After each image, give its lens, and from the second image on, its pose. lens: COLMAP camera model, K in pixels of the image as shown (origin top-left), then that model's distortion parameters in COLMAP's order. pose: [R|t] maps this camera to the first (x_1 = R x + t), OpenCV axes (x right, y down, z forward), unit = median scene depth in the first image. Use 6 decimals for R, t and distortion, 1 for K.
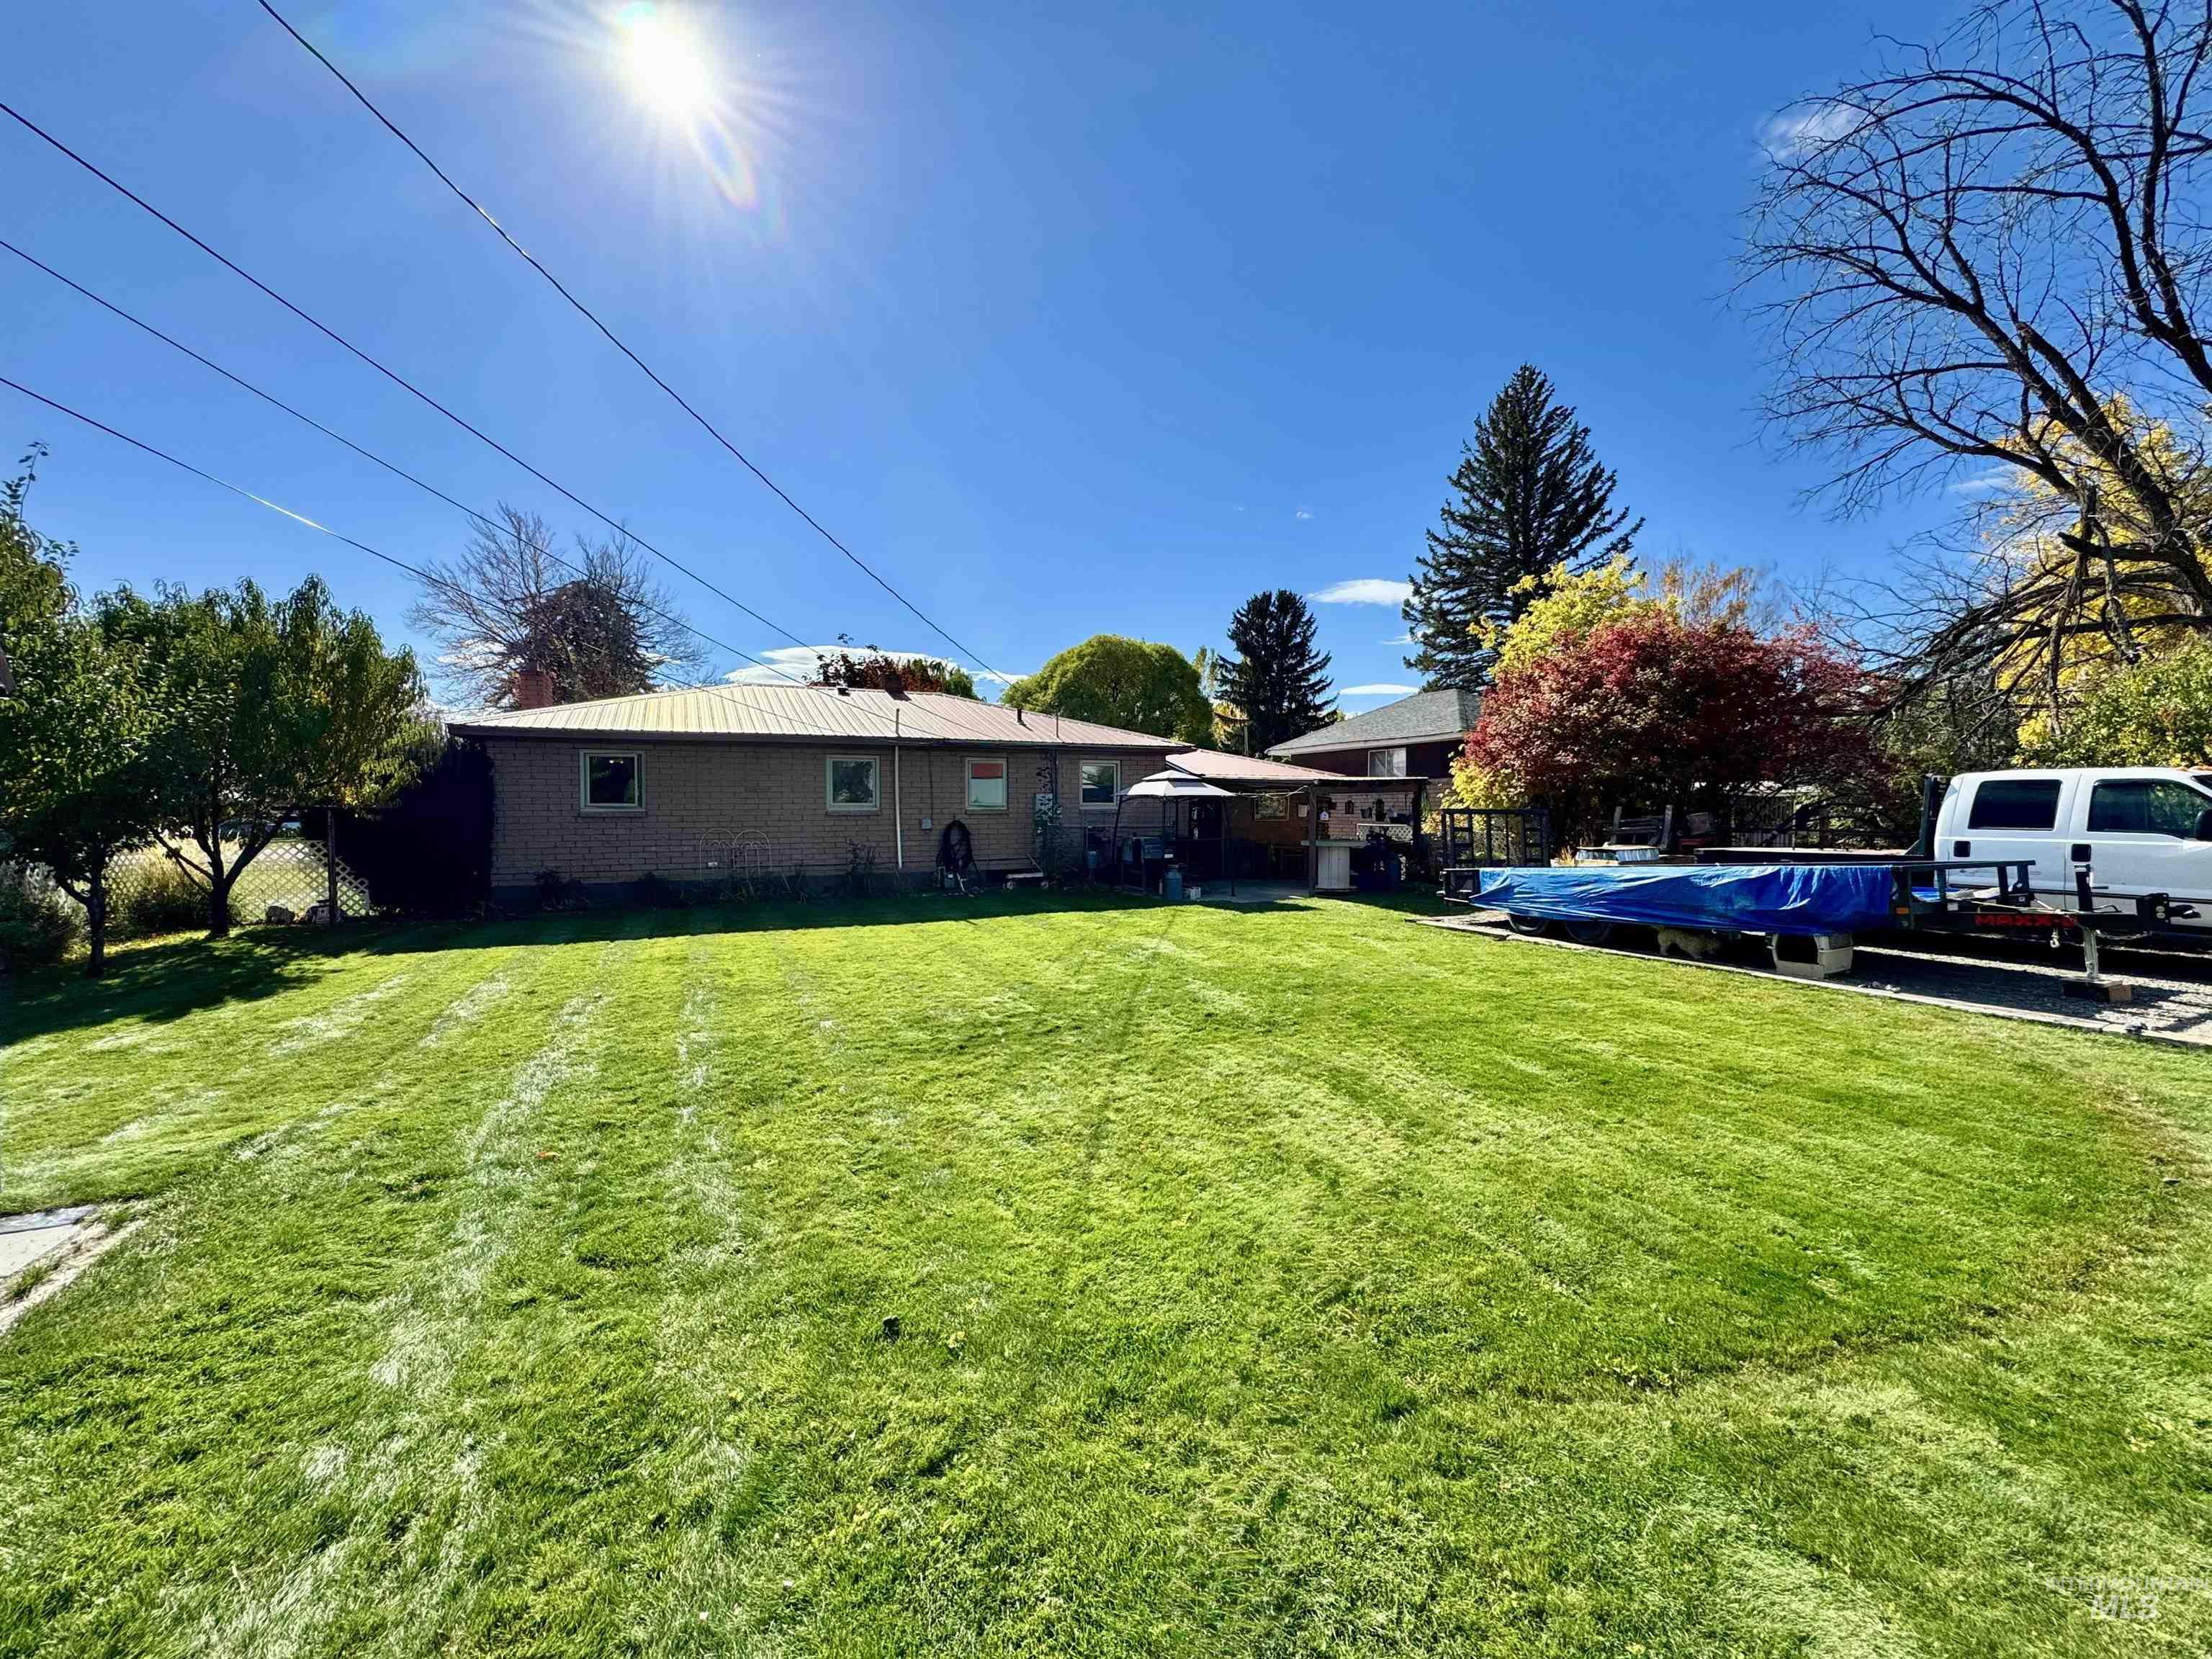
lens RADIAL K [[886.7, 0, 1095.9], [0, 886.7, 816.4], [0, 0, 1]] dist [0.012110, -0.001577]
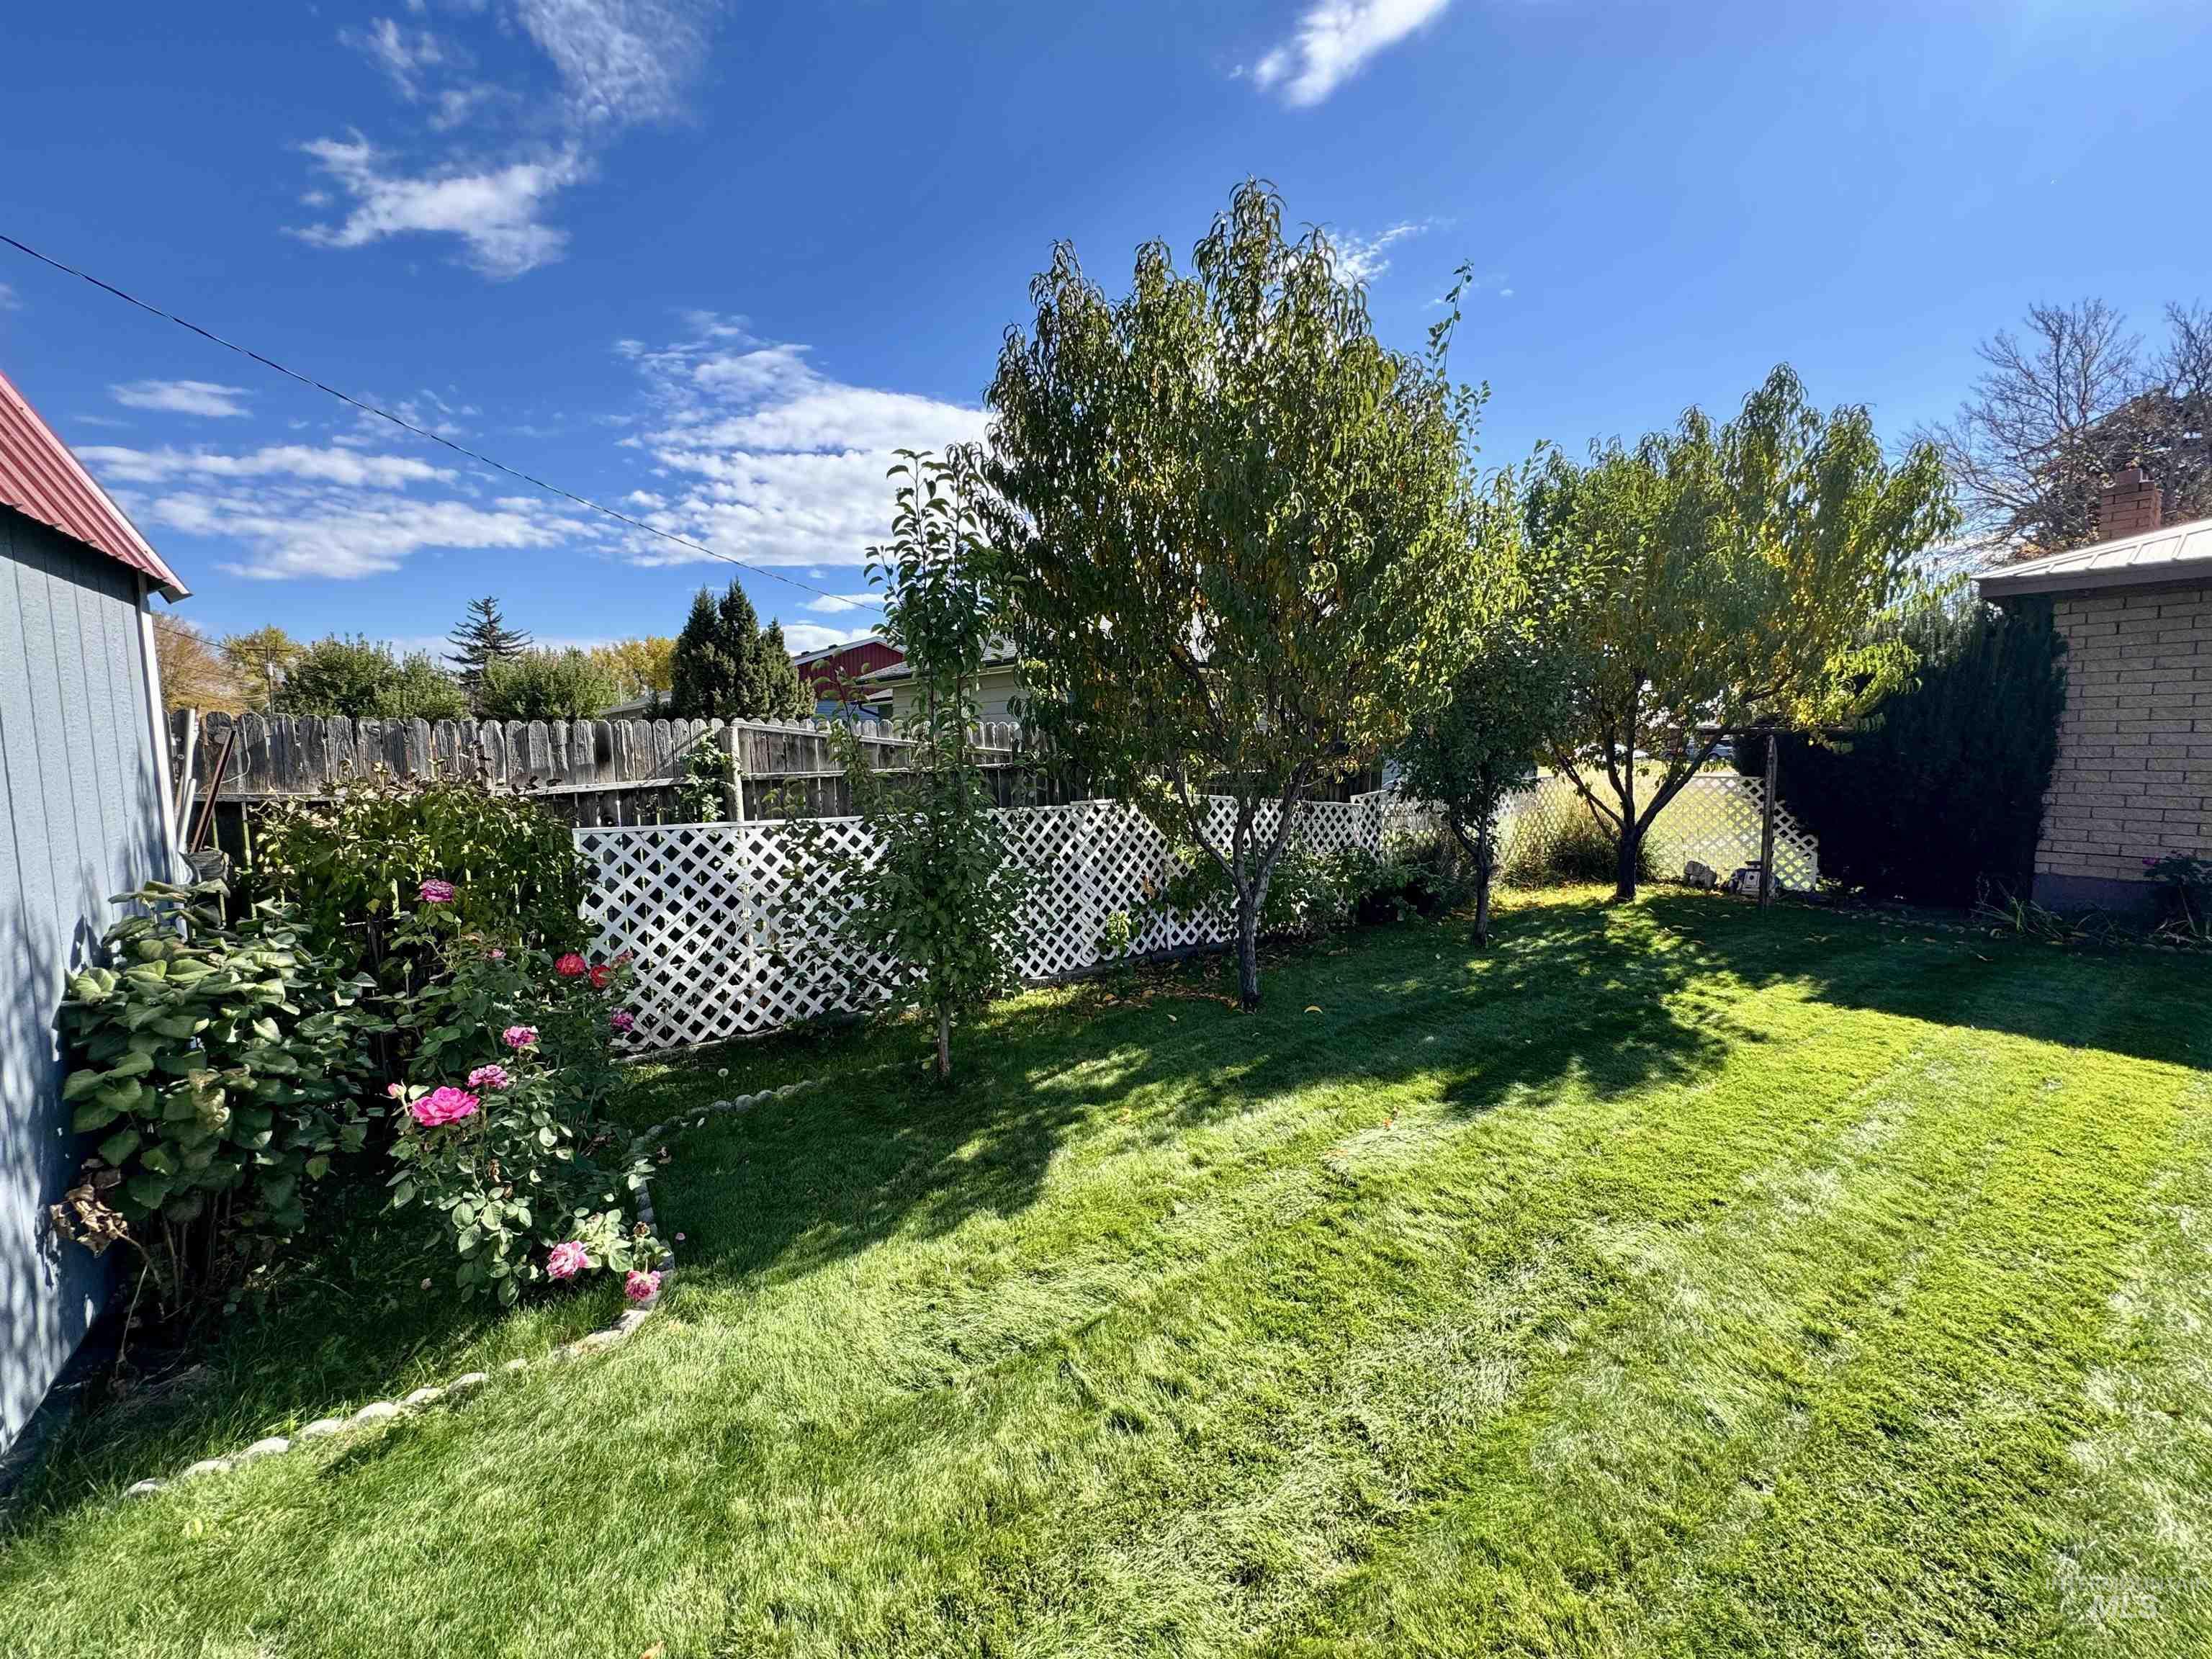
lens RADIAL K [[886.7, 0, 1112.0], [0, 886.7, 830.7], [0, 0, 1]] dist [0.012110, -0.001577]
pose [[0.224247, 0.103036, -0.969070, -0.301497], [-0.001695, 0.994435, 0.105340, -0.004194], [0.974531, -0.021980, 0.223173, 0.353735]]
